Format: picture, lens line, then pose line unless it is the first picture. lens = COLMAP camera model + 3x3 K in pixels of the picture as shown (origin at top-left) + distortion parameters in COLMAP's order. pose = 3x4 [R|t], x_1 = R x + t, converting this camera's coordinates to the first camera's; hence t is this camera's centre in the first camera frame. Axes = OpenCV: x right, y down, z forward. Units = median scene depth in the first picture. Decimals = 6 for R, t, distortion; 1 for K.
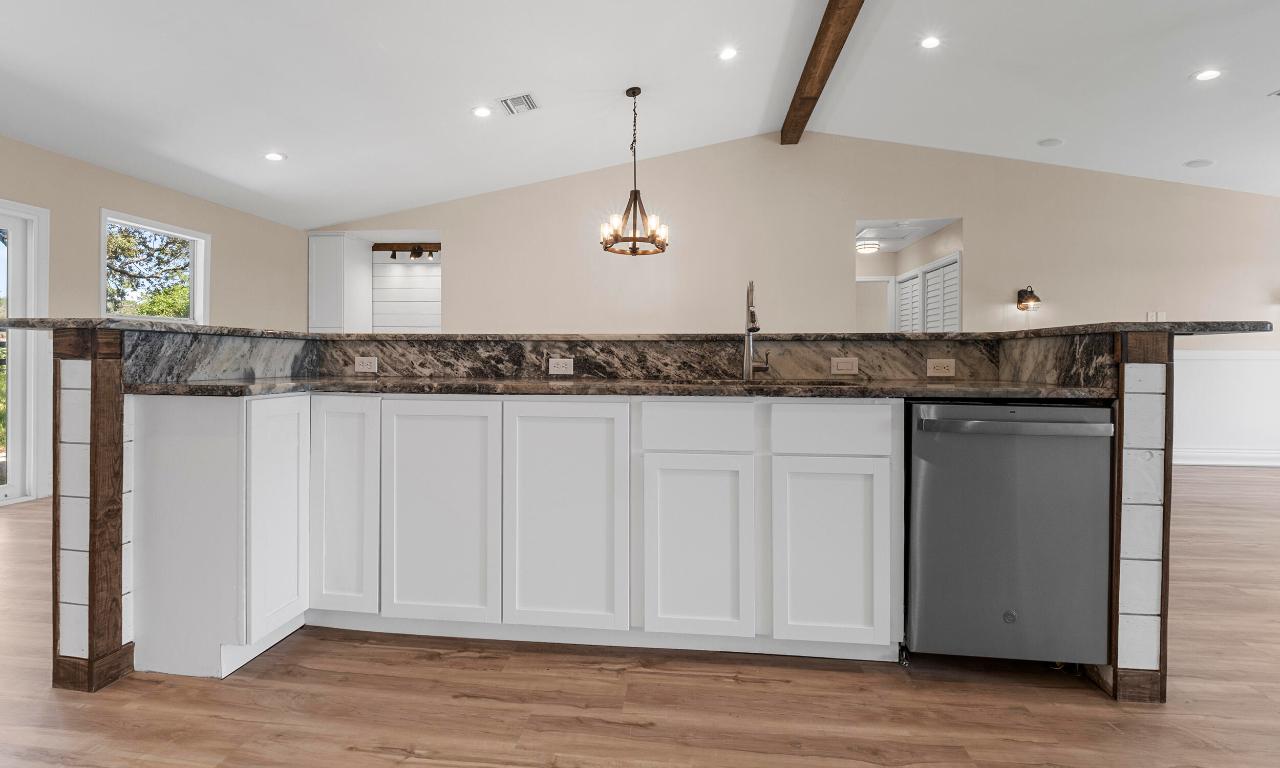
lens RADIAL K [[554.0, 0, 636.5], [0, 554.0, 358.3], [0, 0, 1]] dist [-0.003792, -0.000967]
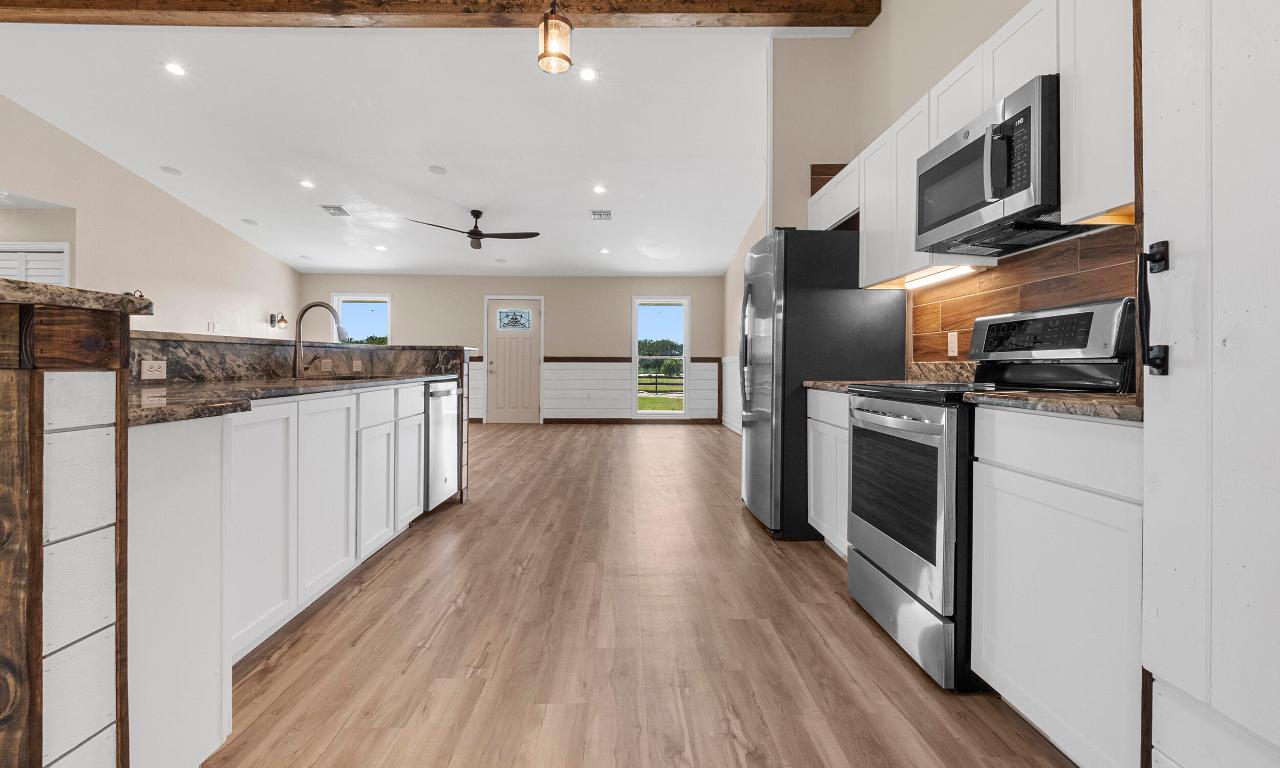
lens RADIAL K [[554.0, 0, 636.5], [0, 554.0, 358.3], [0, 0, 1]] dist [-0.003792, -0.000967]
pose [[-0.137086, 0.001120, 0.990558, -1.419024], [-0.011306, 0.999932, -0.002695, -0.012002], [-0.990495, -0.011569, -0.137064, 0.501231]]
